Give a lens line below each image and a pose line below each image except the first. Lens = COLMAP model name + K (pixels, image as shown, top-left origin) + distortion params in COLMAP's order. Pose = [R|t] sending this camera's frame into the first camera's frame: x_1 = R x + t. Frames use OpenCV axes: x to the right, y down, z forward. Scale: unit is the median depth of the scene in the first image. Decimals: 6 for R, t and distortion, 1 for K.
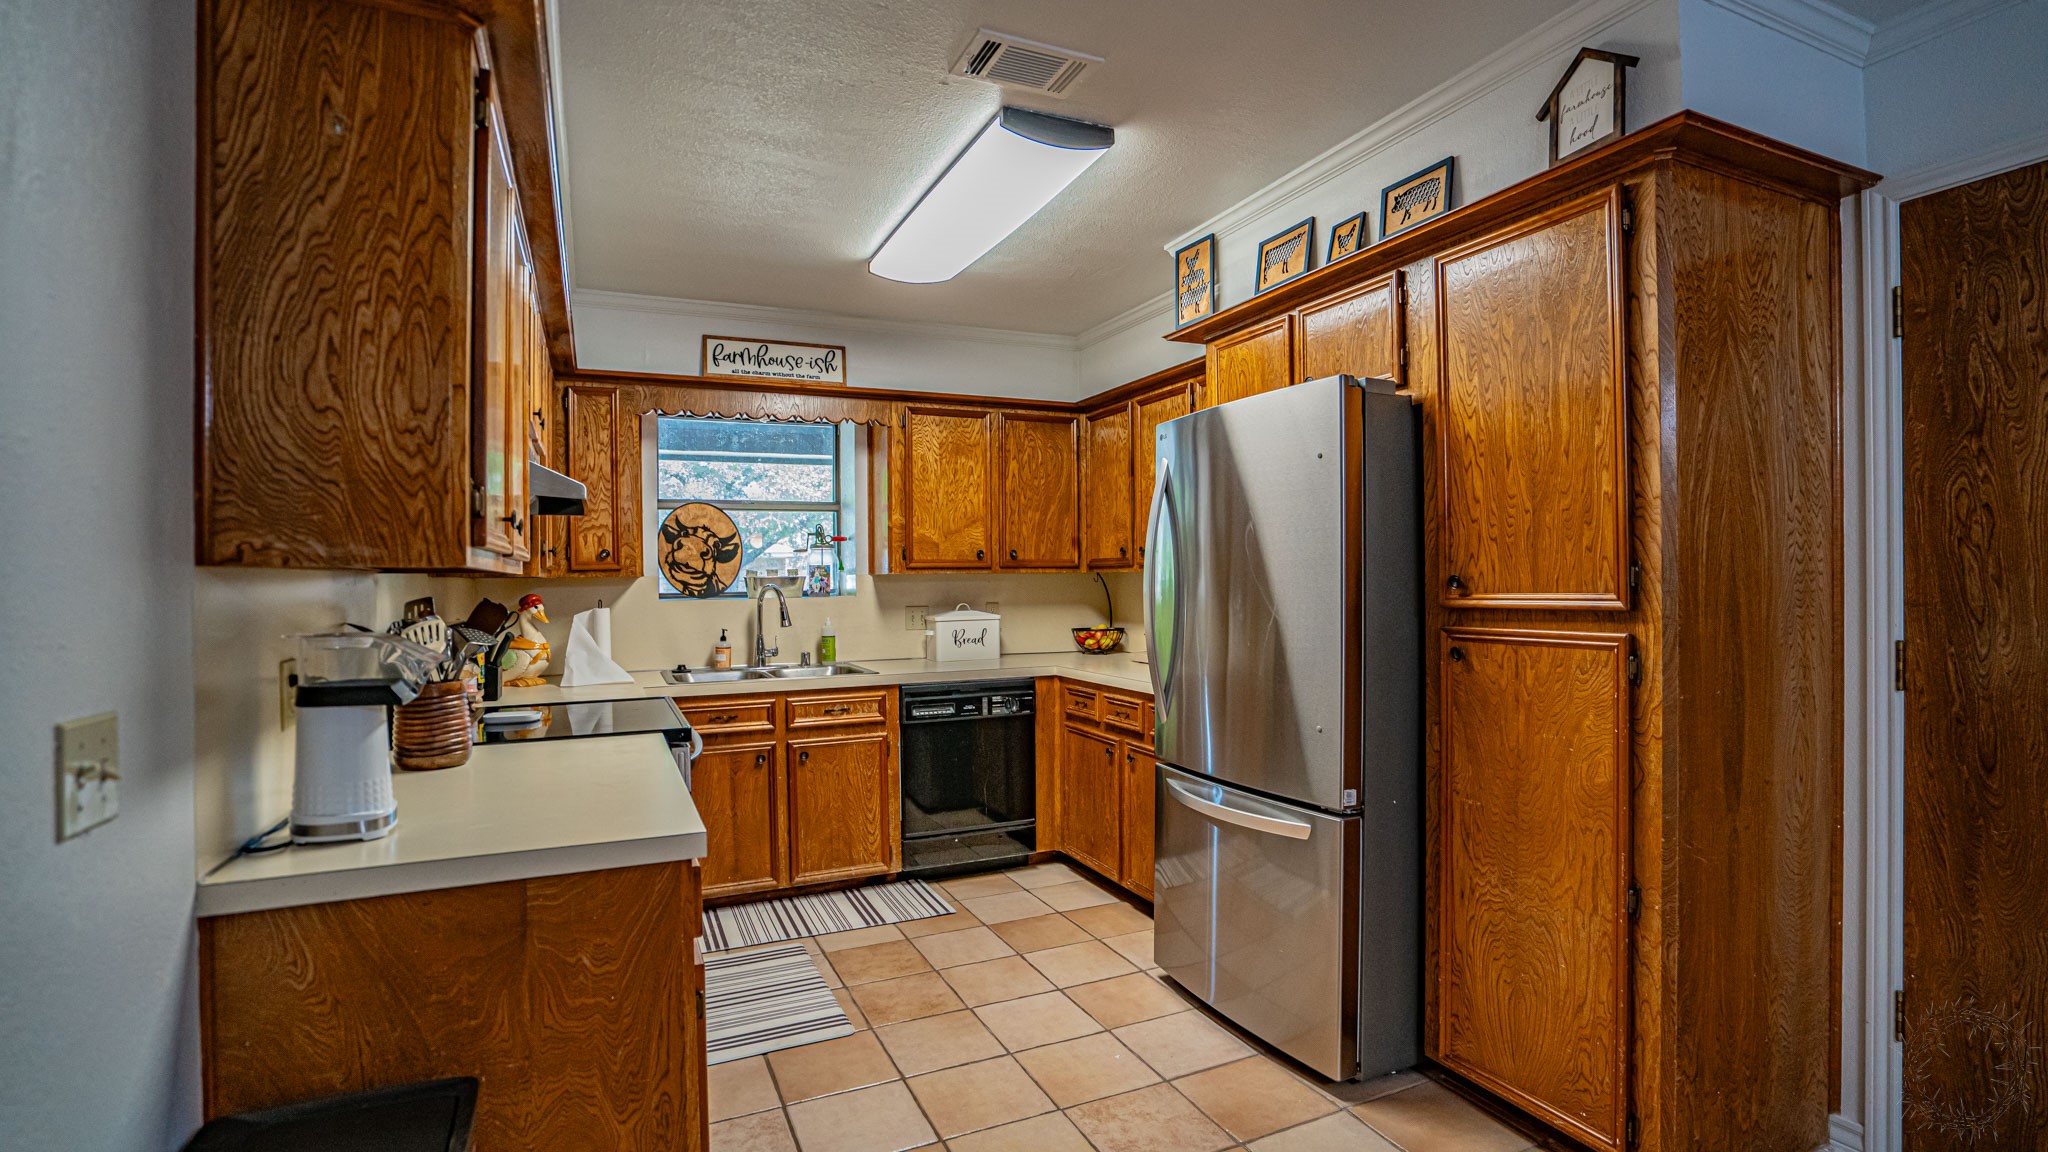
lens RADIAL K [[952.6, 0, 1047.6], [0, 952.6, 583.1], [0, 0, 1]] dist [-0.064917, 0.023421]
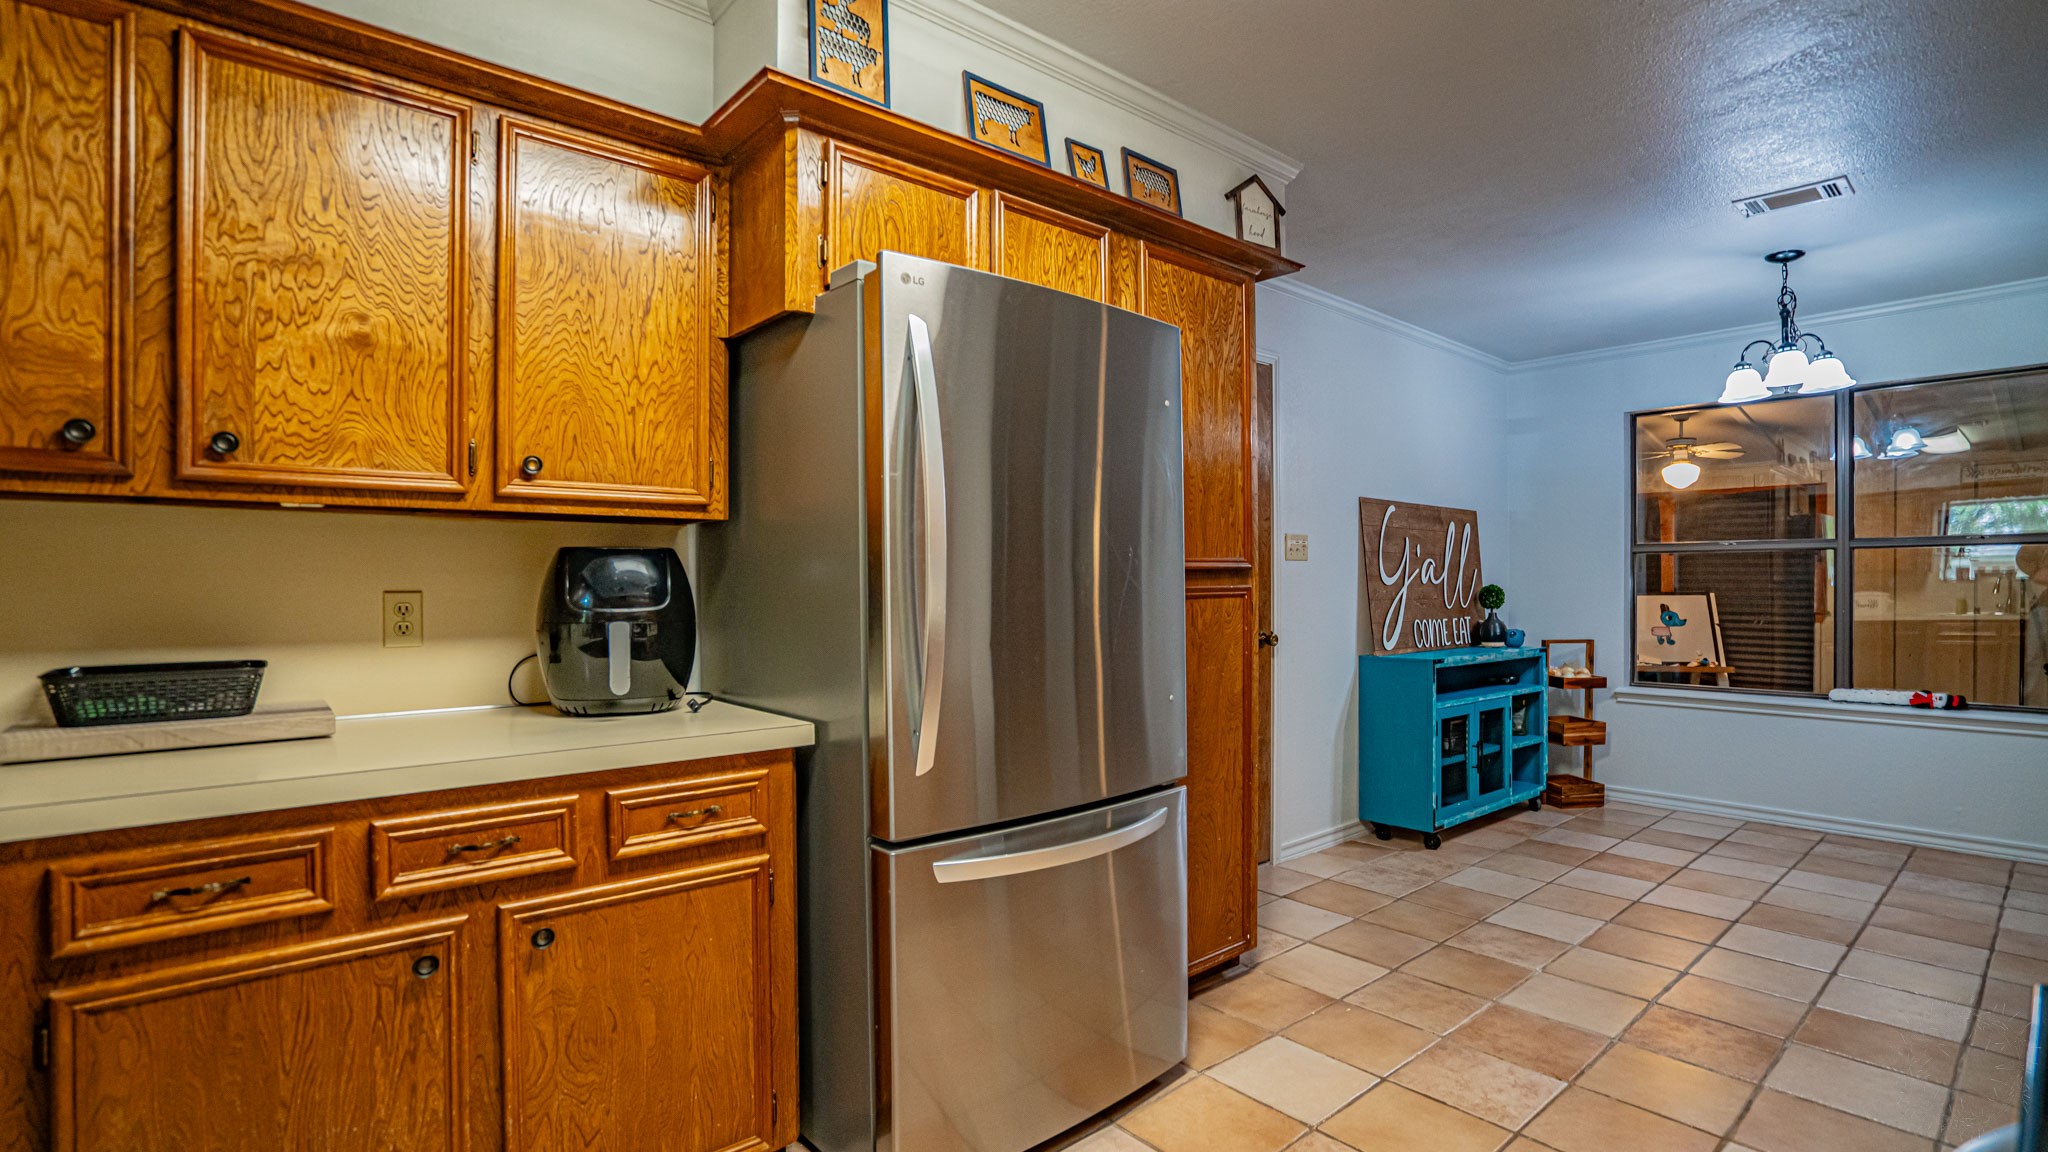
lens RADIAL K [[956.9, 0, 1017.5], [0, 956.9, 585.5], [0, 0, 1]] dist [-0.063826, 0.033029]
pose [[-0.264495, 0.003011, 0.964382, -0.370837], [0.008815, 0.999961, -0.000705, 0.026870], [-0.964347, 0.008315, -0.264511, 0.894645]]
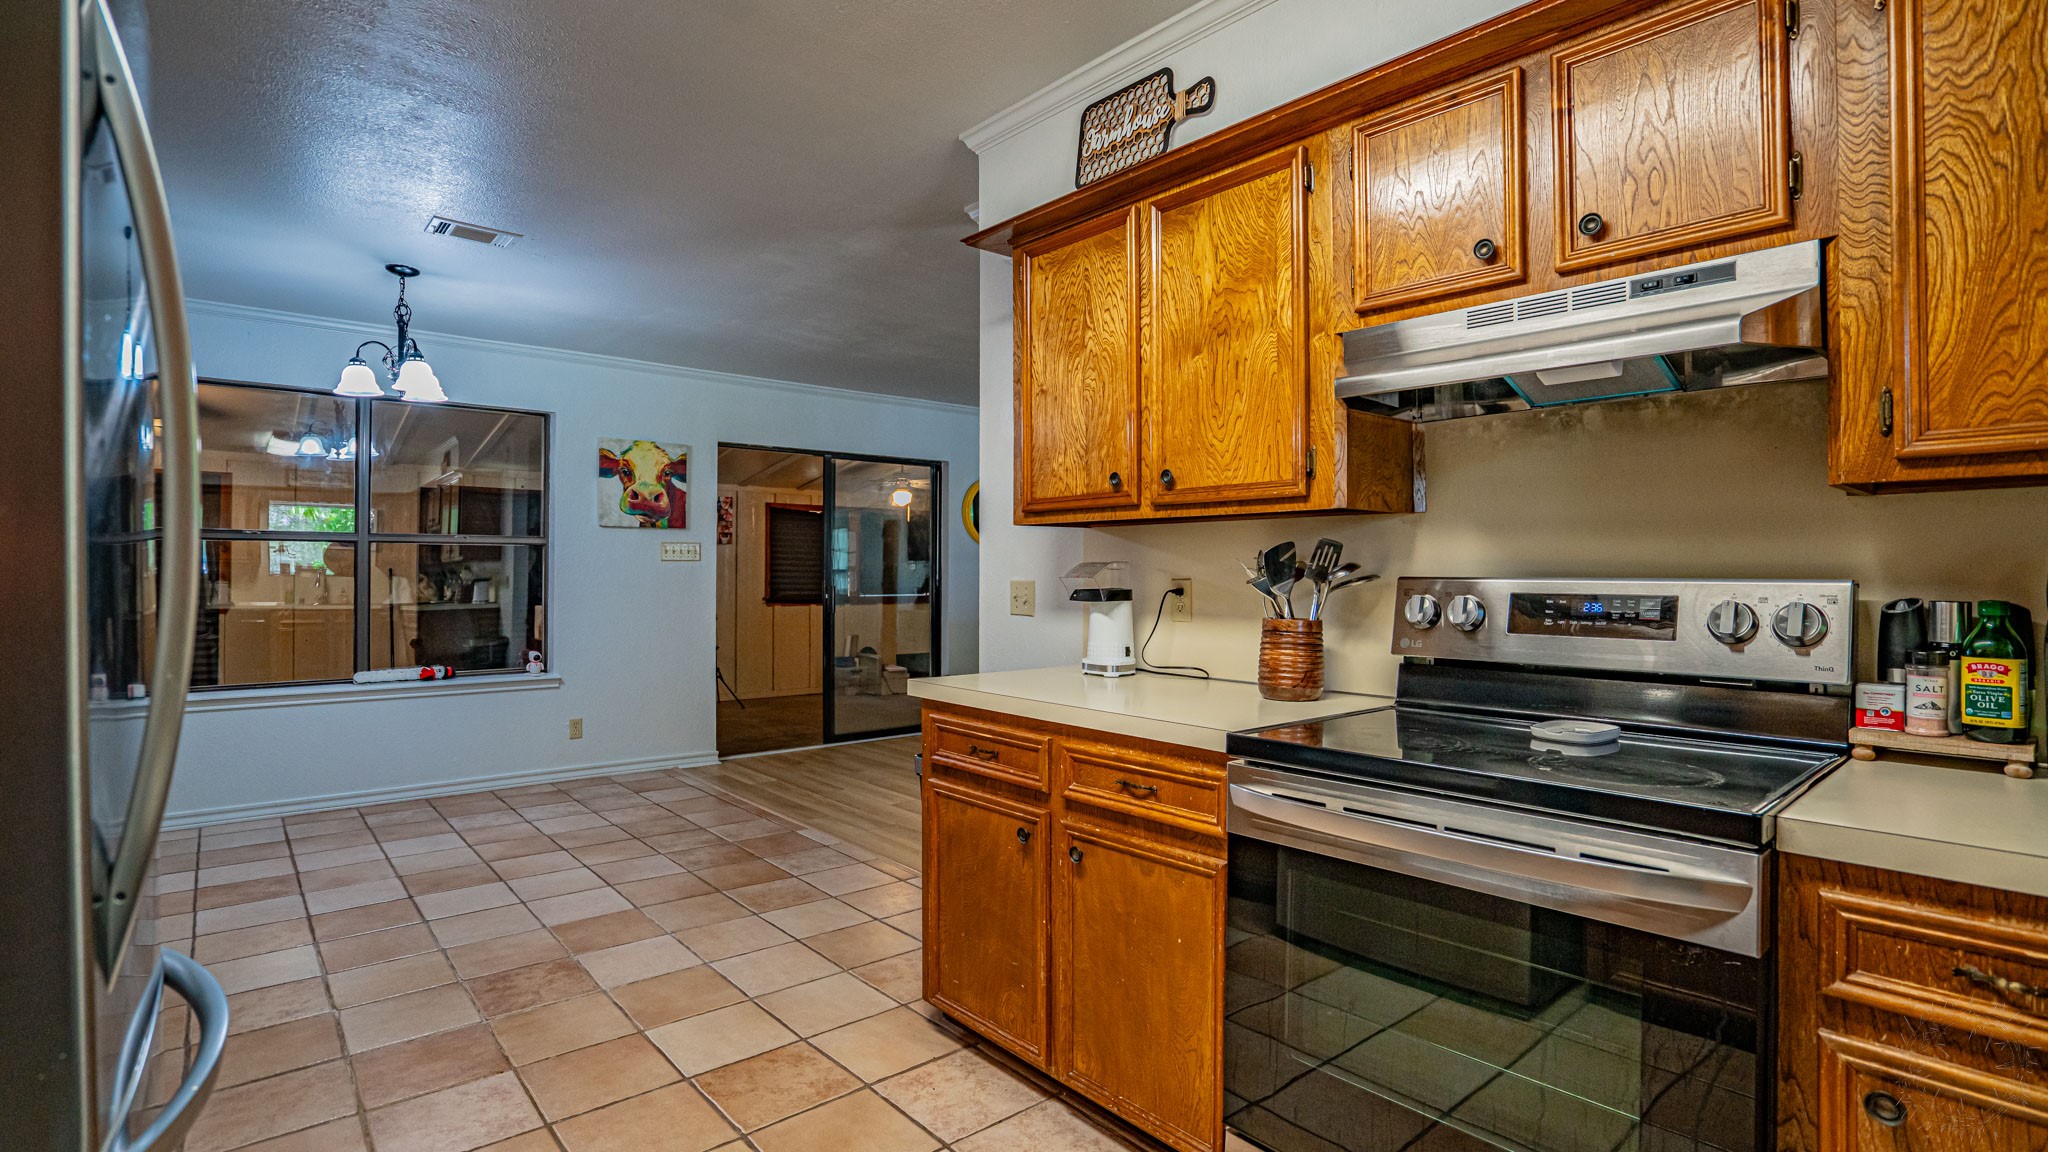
lens RADIAL K [[952.6, 0, 1047.6], [0, 952.6, 583.1], [0, 0, 1]] dist [-0.064917, 0.023421]
pose [[-0.961484, 0.007913, -0.274747, -0.054397], [0.003433, 0.999853, 0.016784, 0.025242], [0.274839, 0.015195, -0.961370, 1.064013]]
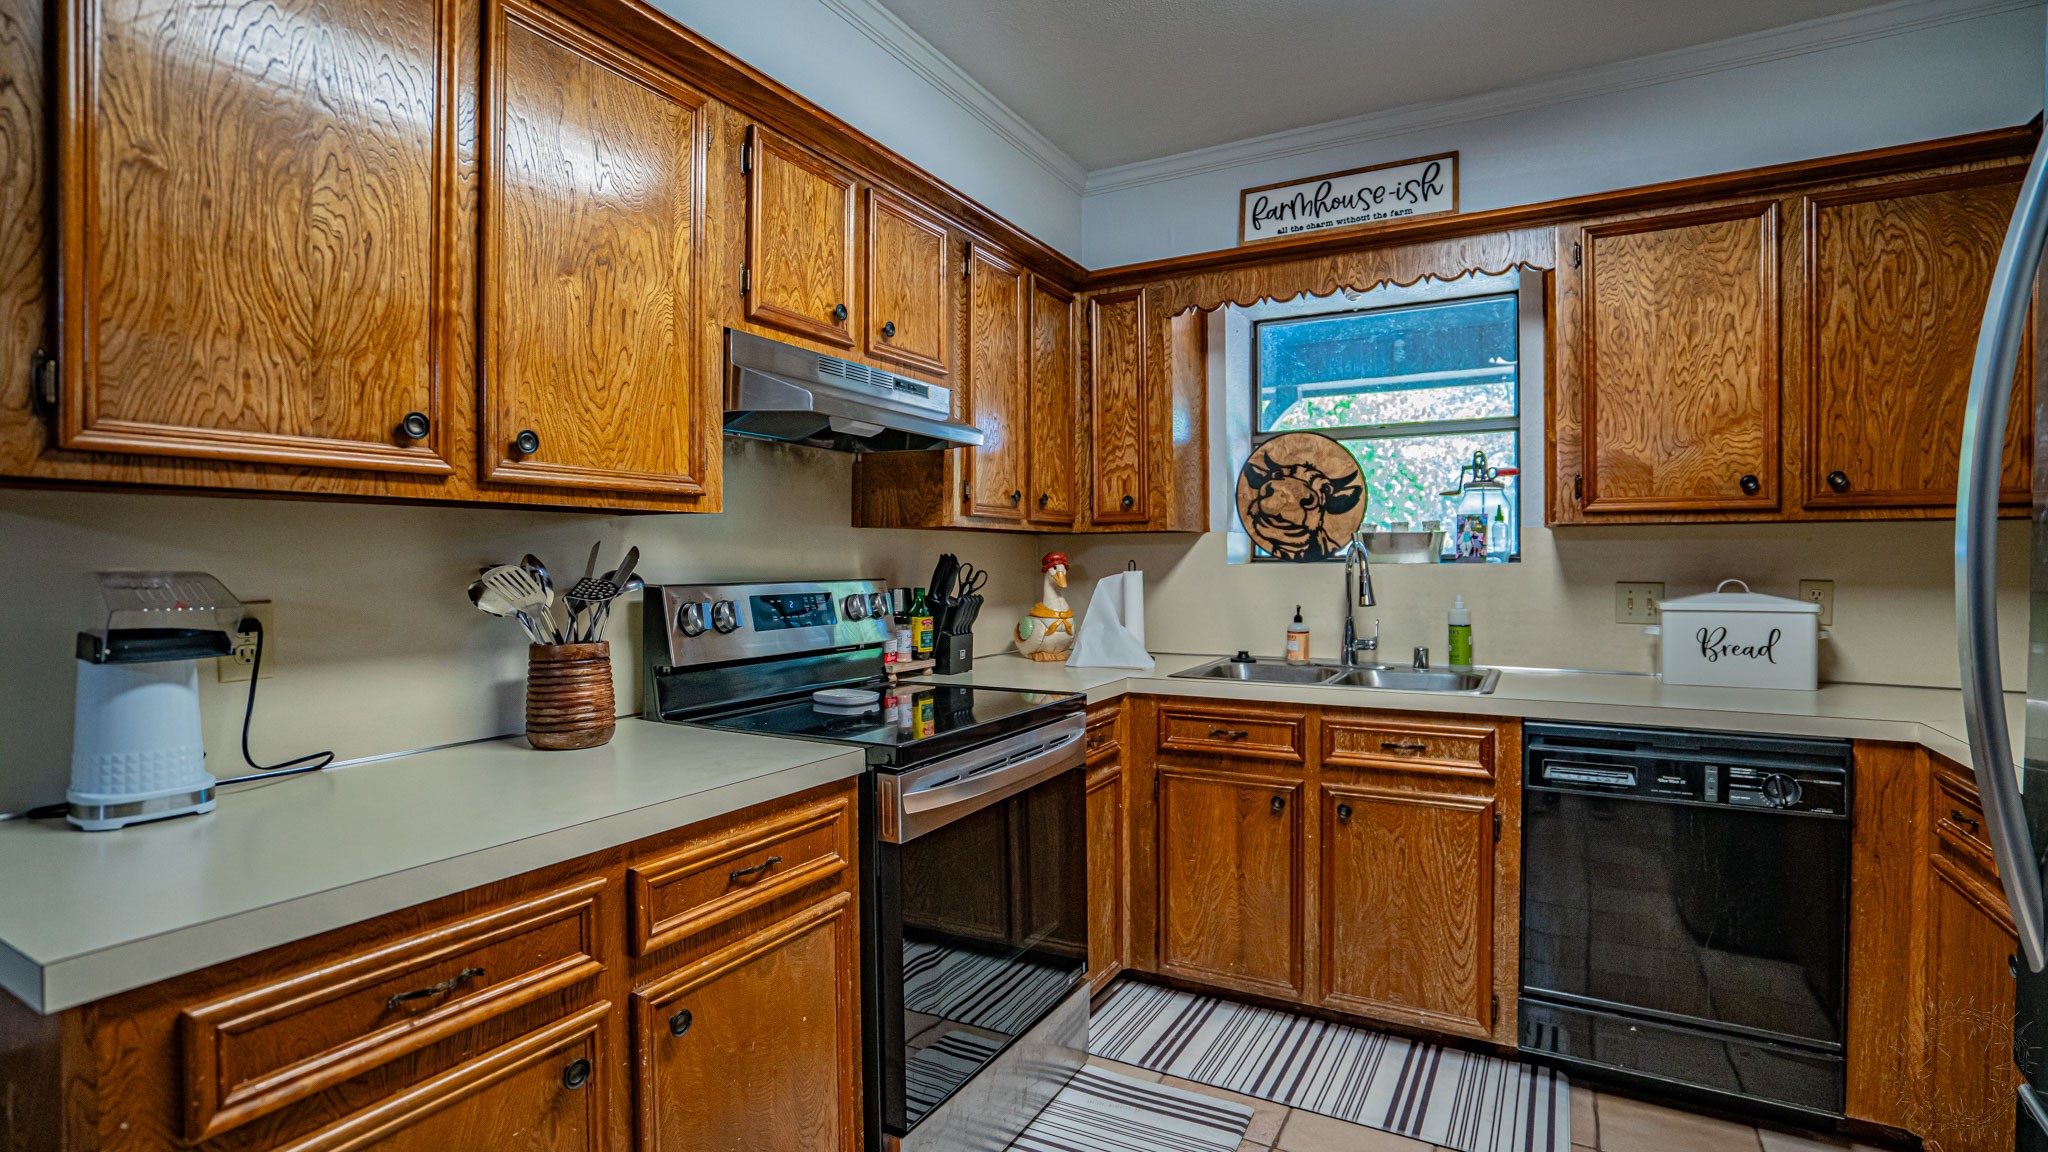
lens RADIAL K [[976.5, 0, 1023.0], [0, 976.5, 567.1], [0, 0, 1]] dist [-0.067179, 0.033030]
pose [[0.574207, 0.015166, -0.818570, 0.144457], [-0.008154, 0.999885, 0.012805, 0.013580], [0.818669, -0.000678, 0.574265, 0.454412]]
